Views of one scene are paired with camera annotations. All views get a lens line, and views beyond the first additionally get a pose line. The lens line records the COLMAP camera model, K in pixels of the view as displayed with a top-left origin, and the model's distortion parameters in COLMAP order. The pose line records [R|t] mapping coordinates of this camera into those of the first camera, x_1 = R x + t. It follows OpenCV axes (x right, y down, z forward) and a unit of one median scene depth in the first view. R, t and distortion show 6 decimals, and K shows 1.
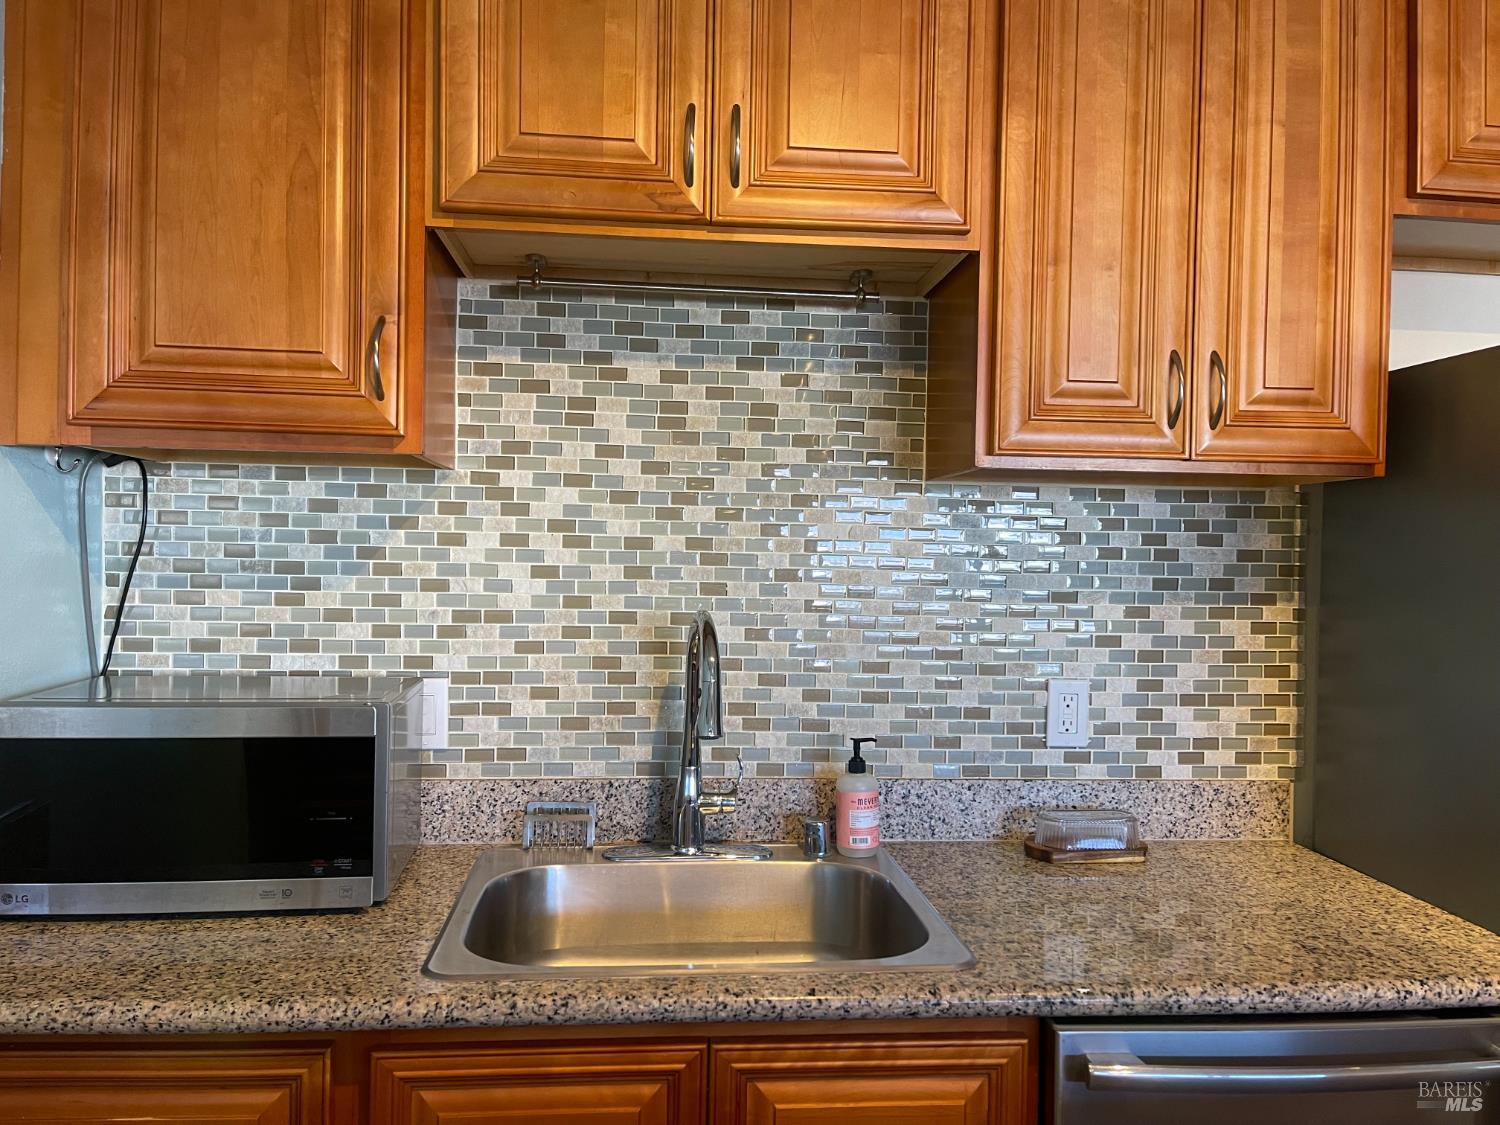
lens RADIAL K [[1120.1, 0, 742.5], [0, 1120.1, 568.9], [0, 0, 1]] dist [0.051793, -0.073456]
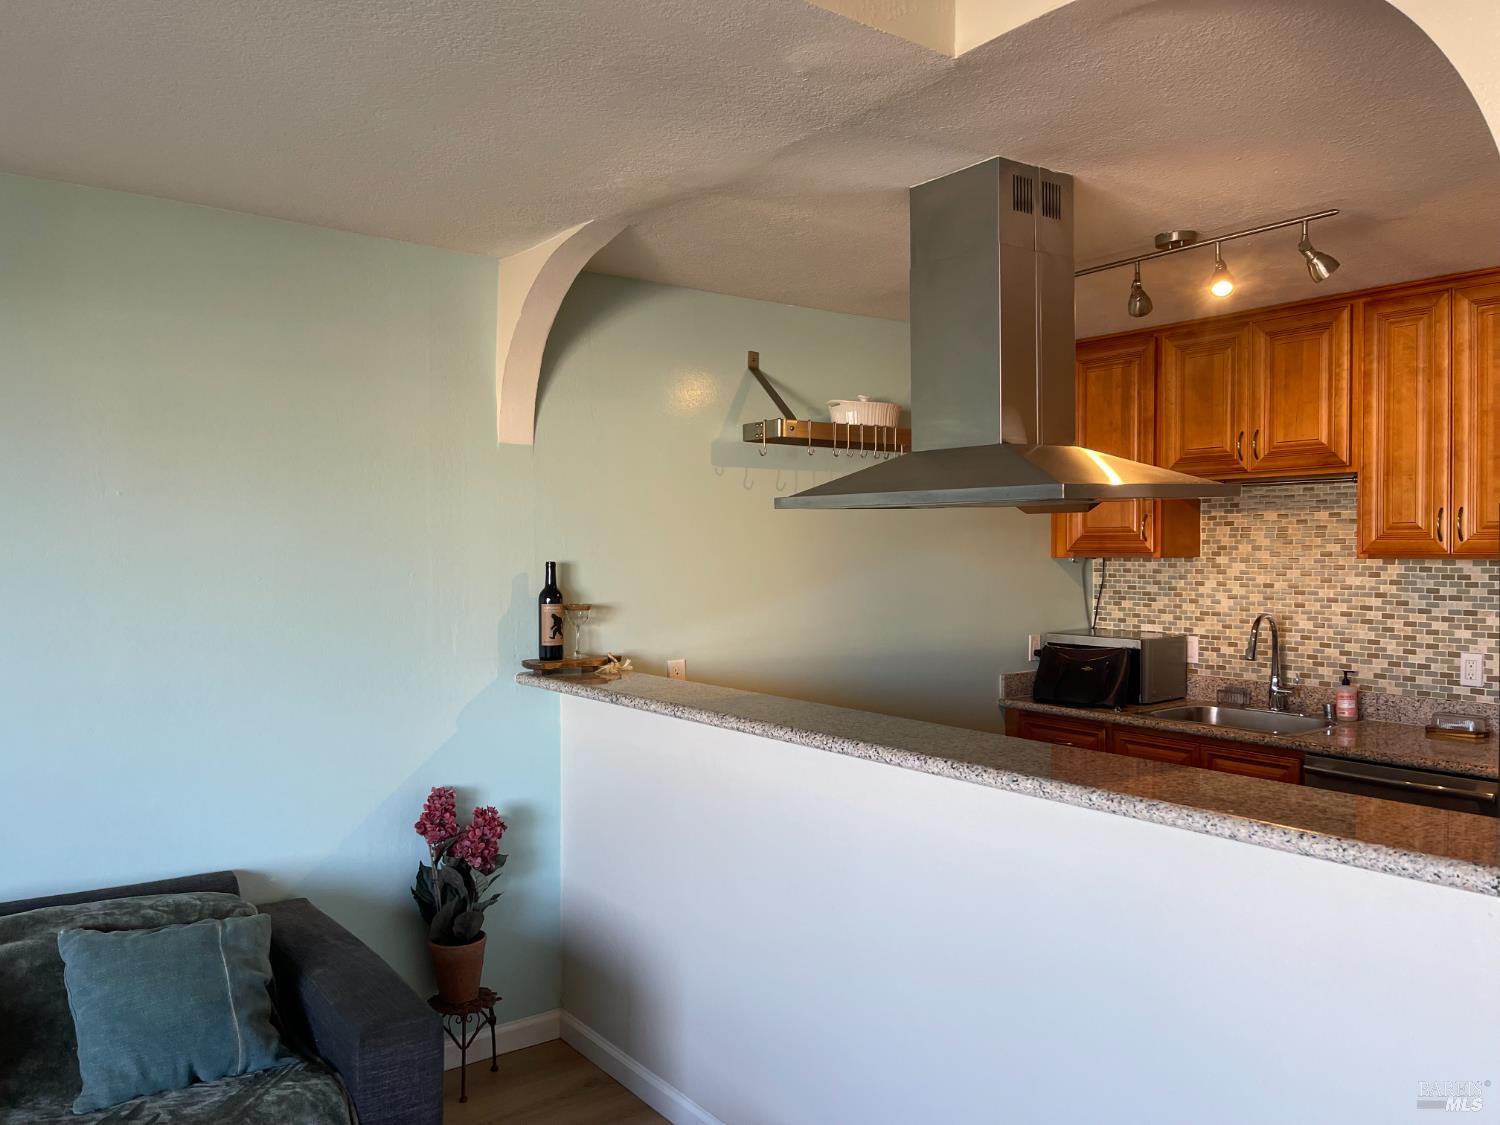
lens RADIAL K [[1120.1, 0, 787.0], [0, 1120.1, 565.1], [0, 0, 1]] dist [0.051793, -0.073456]
pose [[0.552417, -0.004756, -0.833554, 1.392129], [0.006581, 0.999977, -0.001344, -0.072018], [0.833542, -0.004743, 0.552436, -1.245316]]
